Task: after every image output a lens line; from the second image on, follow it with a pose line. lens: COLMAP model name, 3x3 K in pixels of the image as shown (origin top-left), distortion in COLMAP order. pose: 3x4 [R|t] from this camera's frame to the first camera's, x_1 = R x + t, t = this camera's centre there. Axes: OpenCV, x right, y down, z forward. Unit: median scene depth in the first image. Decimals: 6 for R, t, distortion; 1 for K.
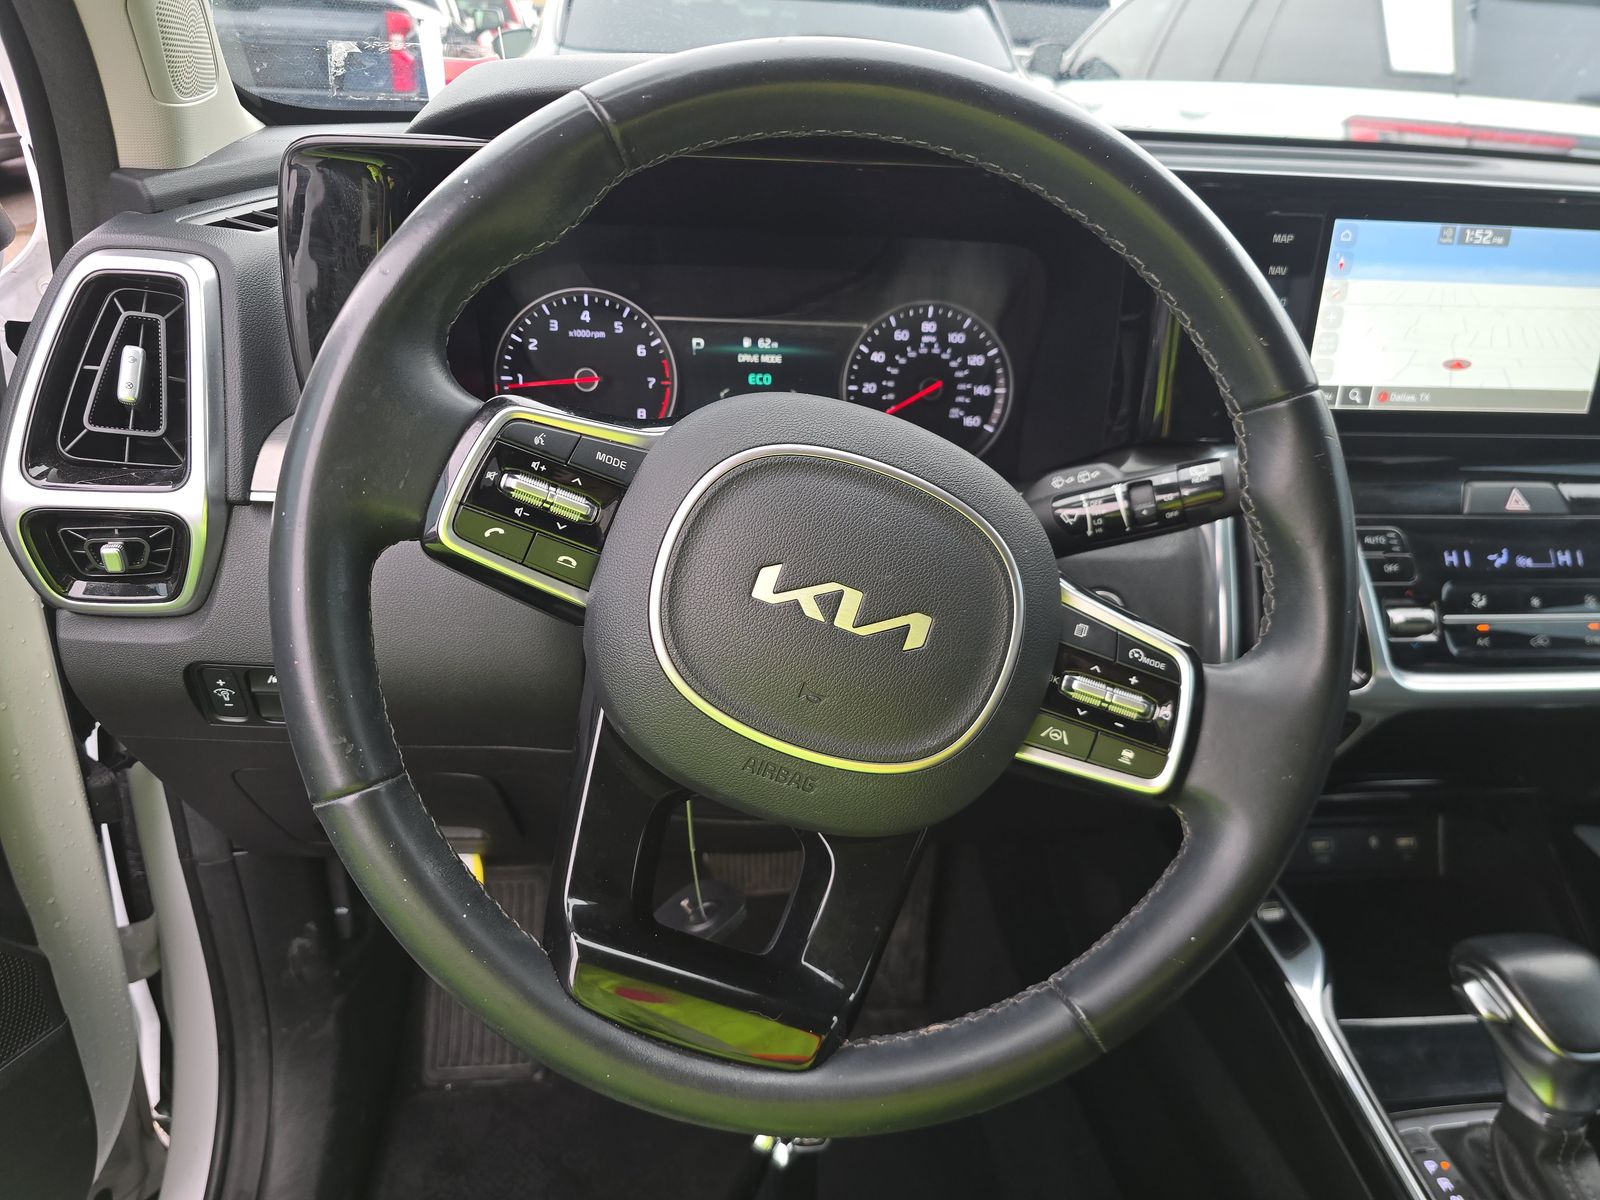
lens RADIAL K [[1070.0, 0, 799.8], [0, 1070.0, 602.7], [0, 0, 1]] dist [0.012637, -0.021787]
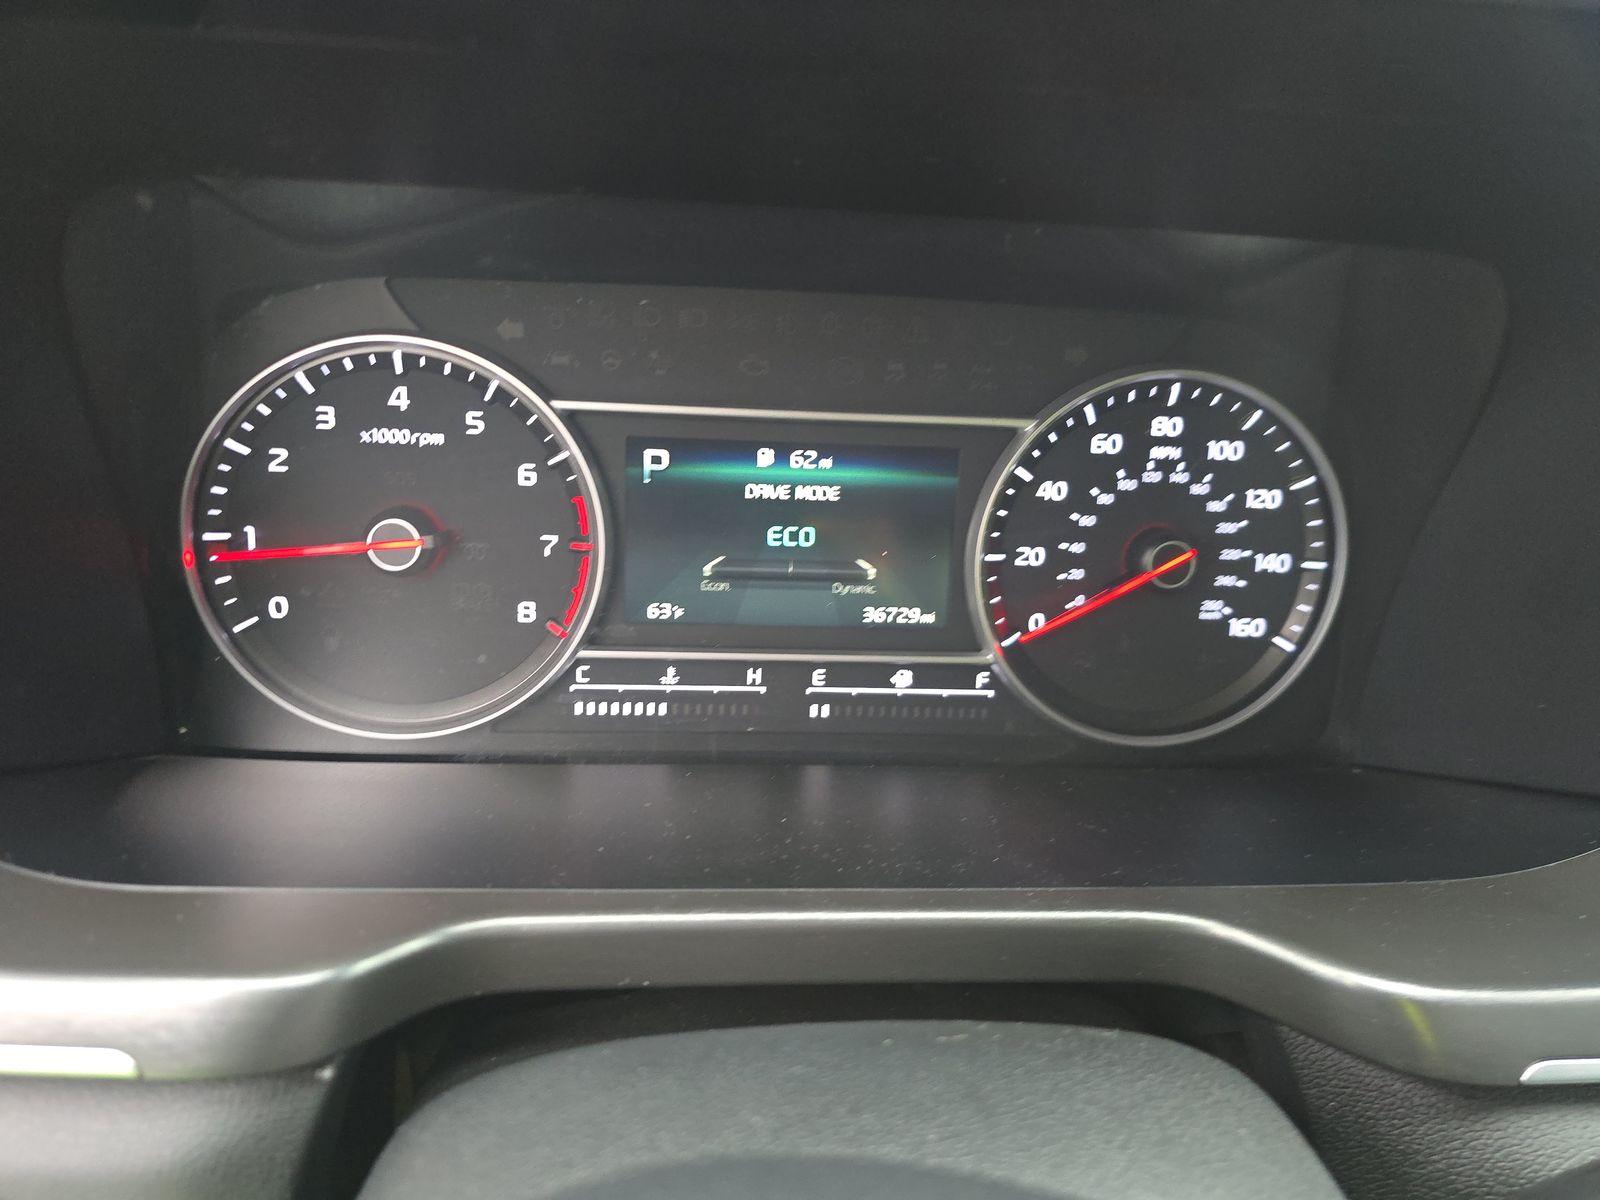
lens RADIAL K [[1070.0, 0, 789.3], [0, 1070.0, 590.7], [0, 0, 1]] dist [0.012637, -0.021787]
pose [[0.999346, 0.024007, -0.027043, -0.025824], [-0.023808, 0.999687, 0.007654, -0.192264], [0.027218, -0.007005, 0.999605, 0.555074]]
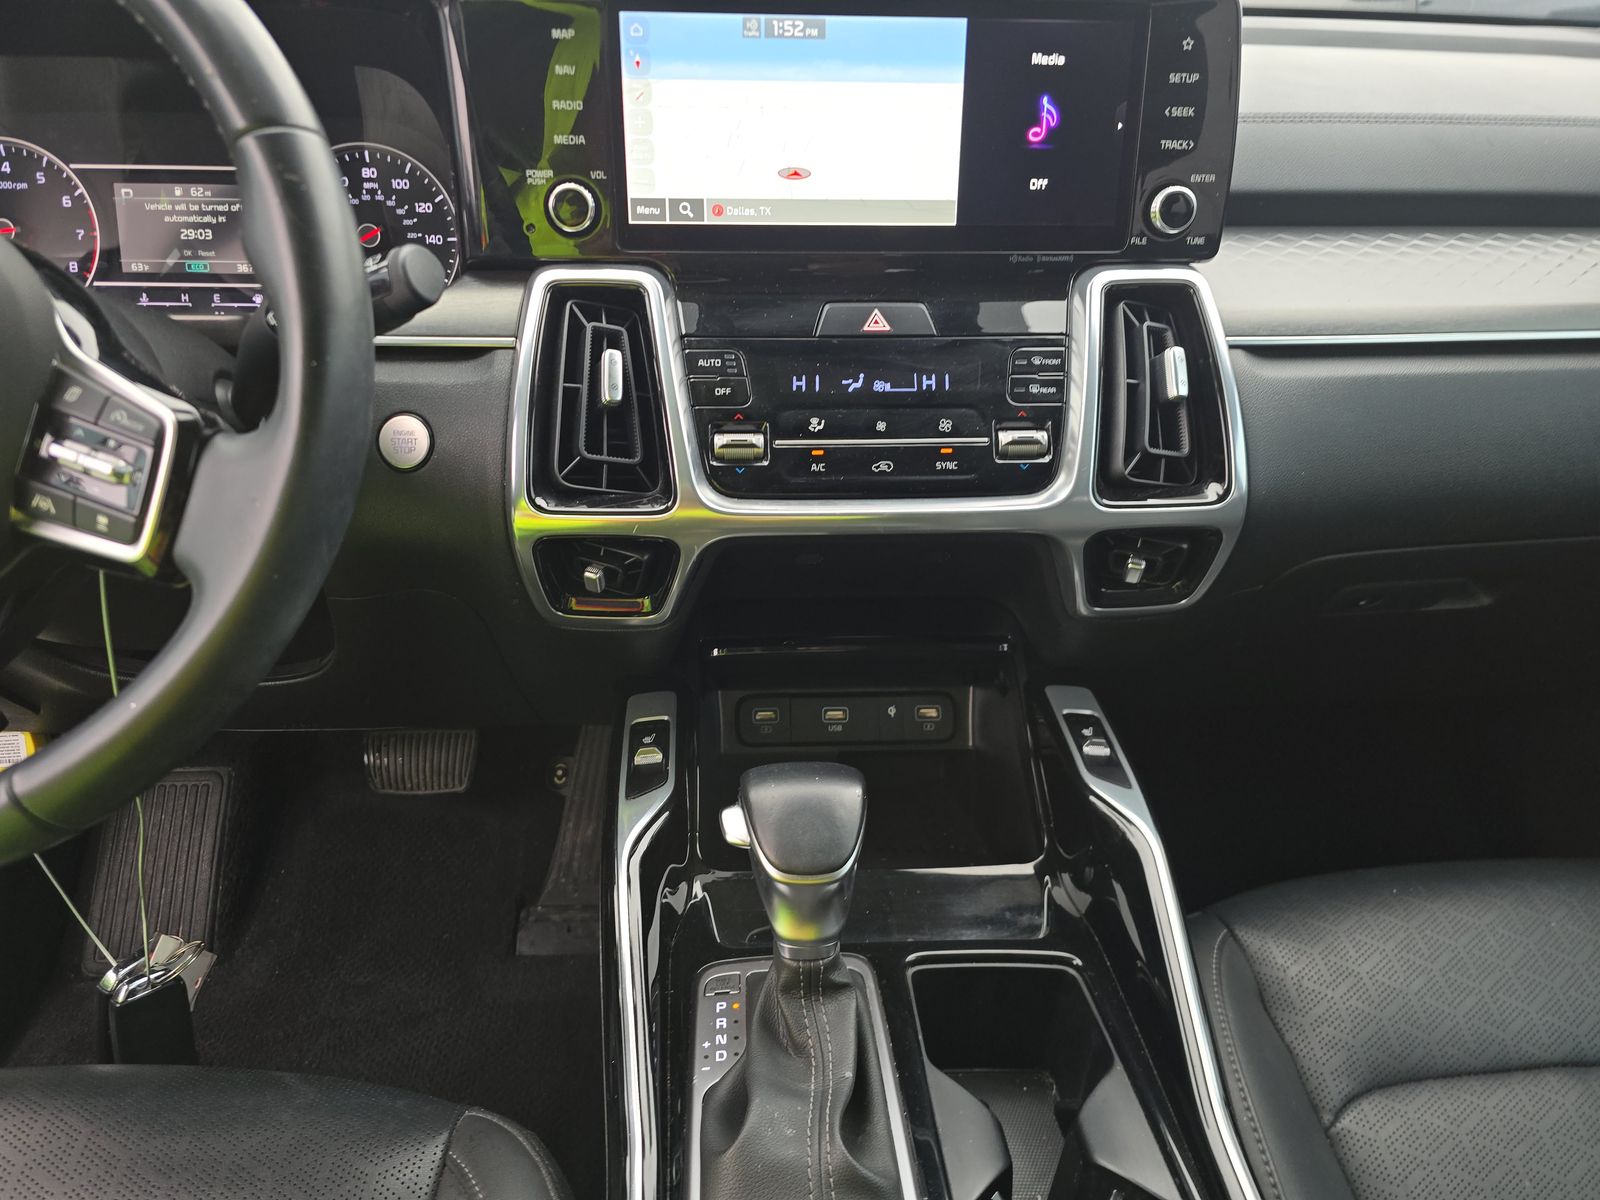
lens RADIAL K [[1070.0, 0, 802.9], [0, 1070.0, 612.7], [0, 0, 1]] dist [0.012637, -0.021787]
pose [[0.998650, -0.004986, -0.051707, 0.573645], [0.006576, 0.999509, 0.030621, 0.115828], [0.051529, -0.030920, 0.998193, 0.041504]]
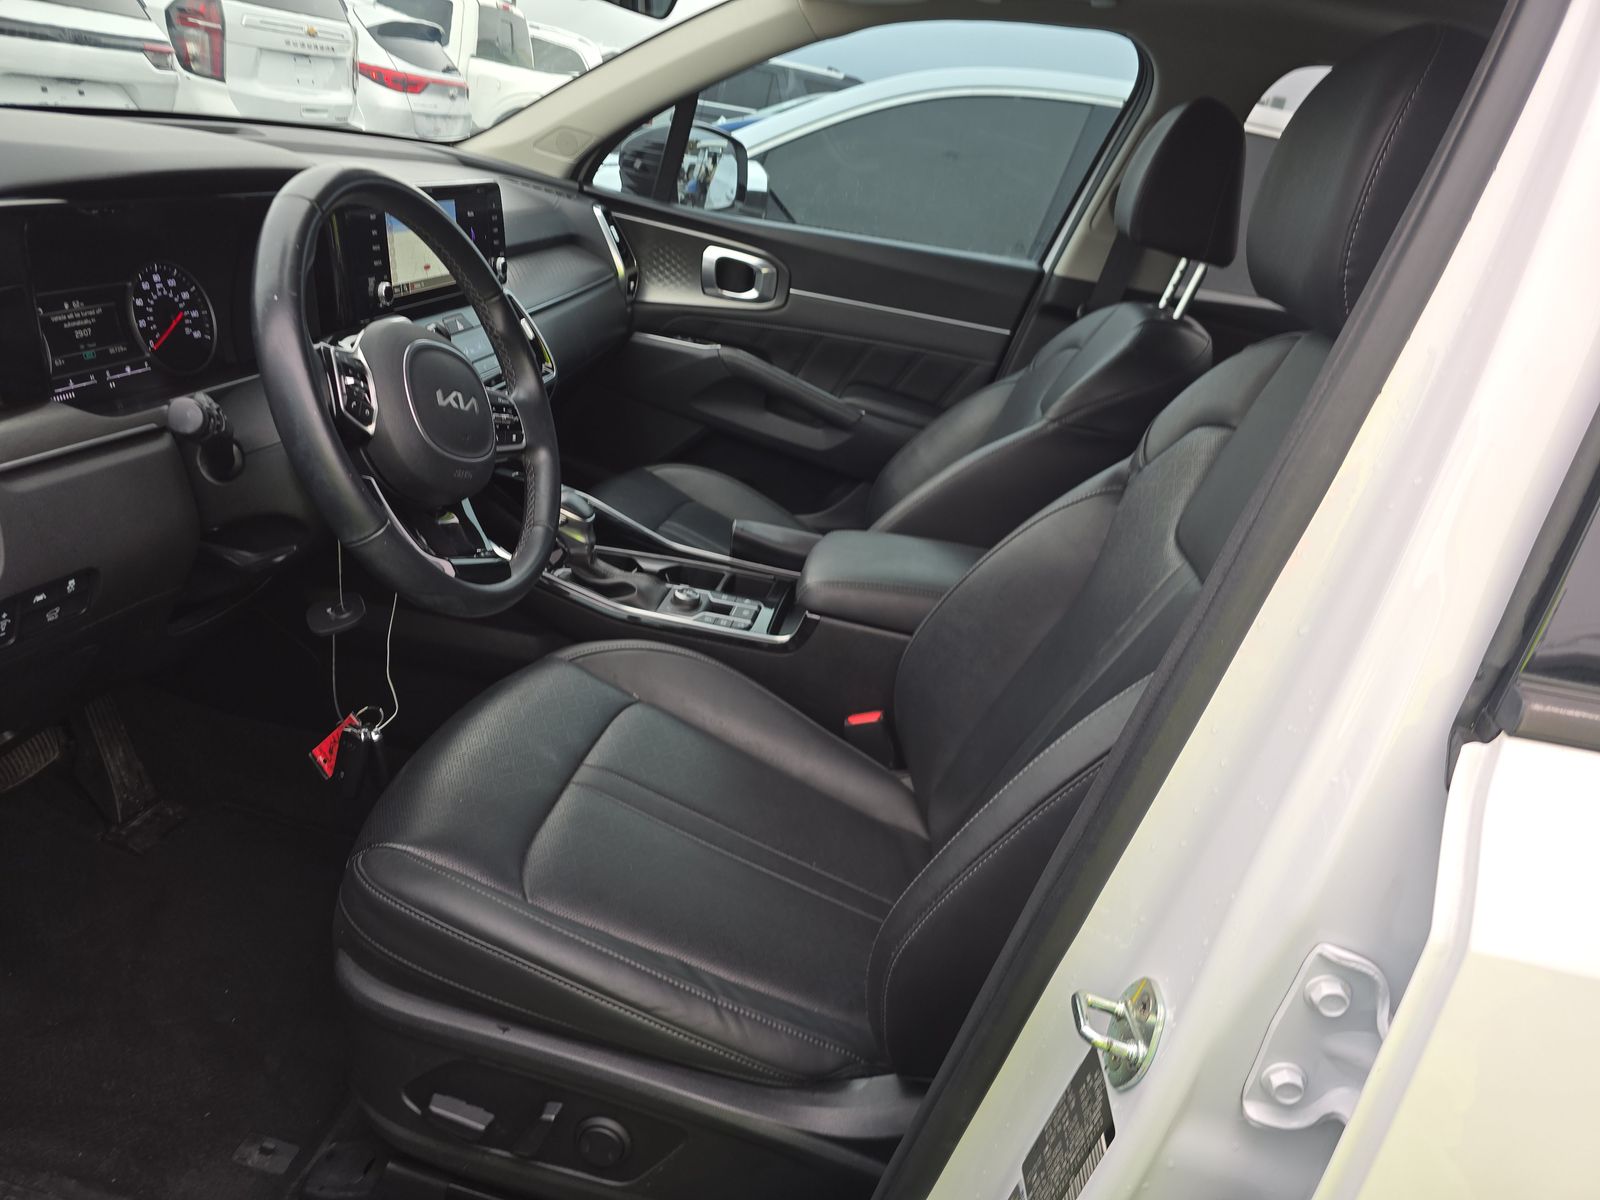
lens RADIAL K [[1070.0, 0, 802.5], [0, 1070.0, 604.8], [0, 0, 1]] dist [0.012637, -0.021787]
pose [[0.277248, -0.393931, 0.876329, -1.175315], [0.261151, 0.908643, 0.325836, -0.093263], [-0.924626, 0.138517, 0.354795, -0.338074]]
